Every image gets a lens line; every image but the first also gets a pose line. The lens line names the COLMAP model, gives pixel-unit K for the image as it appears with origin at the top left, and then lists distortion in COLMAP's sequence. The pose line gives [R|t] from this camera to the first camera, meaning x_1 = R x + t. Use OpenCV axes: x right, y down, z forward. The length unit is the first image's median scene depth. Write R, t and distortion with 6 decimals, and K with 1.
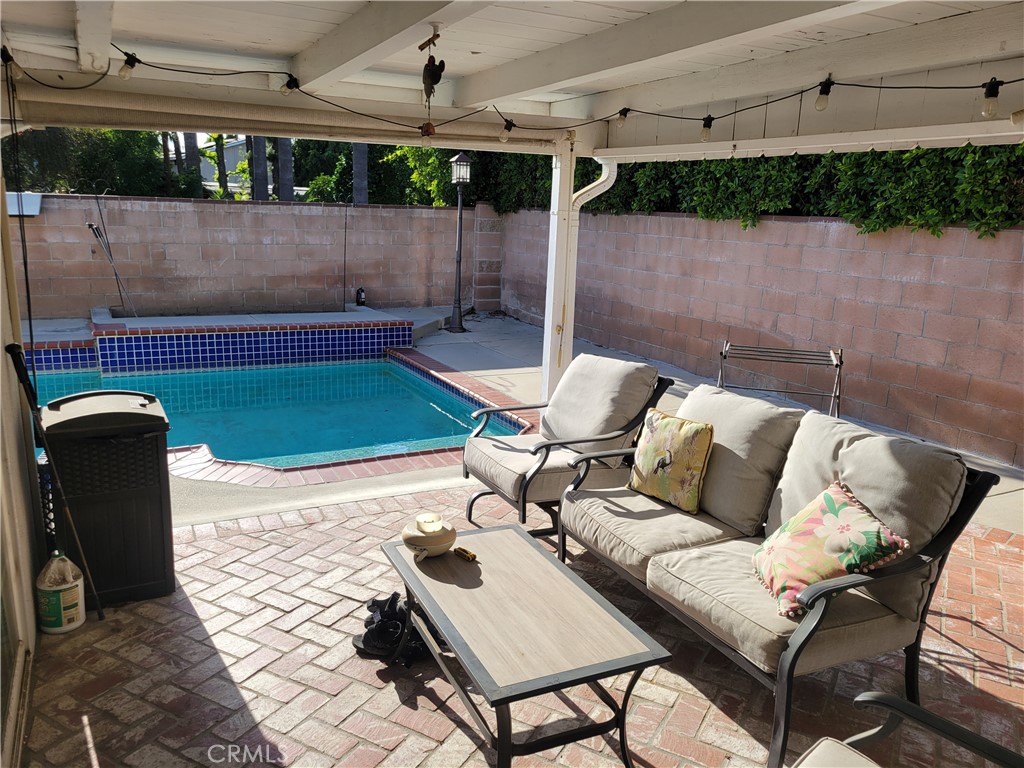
lens RADIAL K [[757.4, 0, 512.0], [0, 757.4, 384.0], [0, 0, 1]] dist [0.008947, 0.003332]
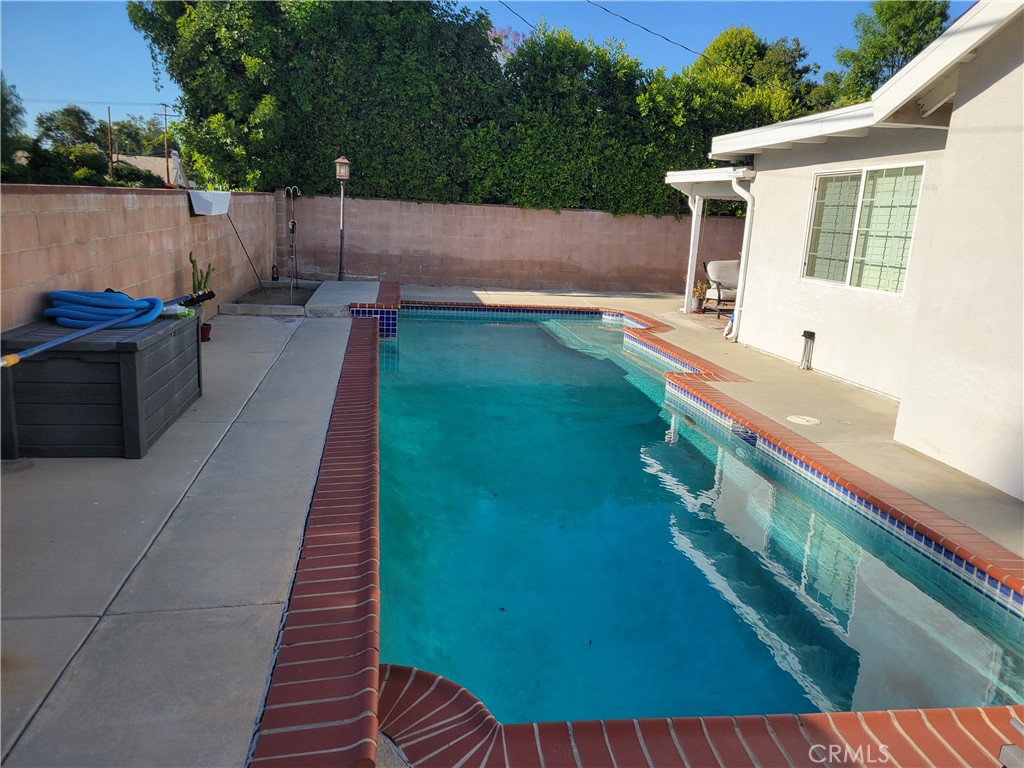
lens RADIAL K [[757.4, 0, 512.0], [0, 757.4, 384.0], [0, 0, 1]] dist [0.008947, 0.003332]
pose [[0.351090, -0.225133, 0.908874, -1.635167], [0.173271, 0.969521, 0.173222, -0.121220], [-0.920170, 0.096665, 0.379398, 0.323146]]
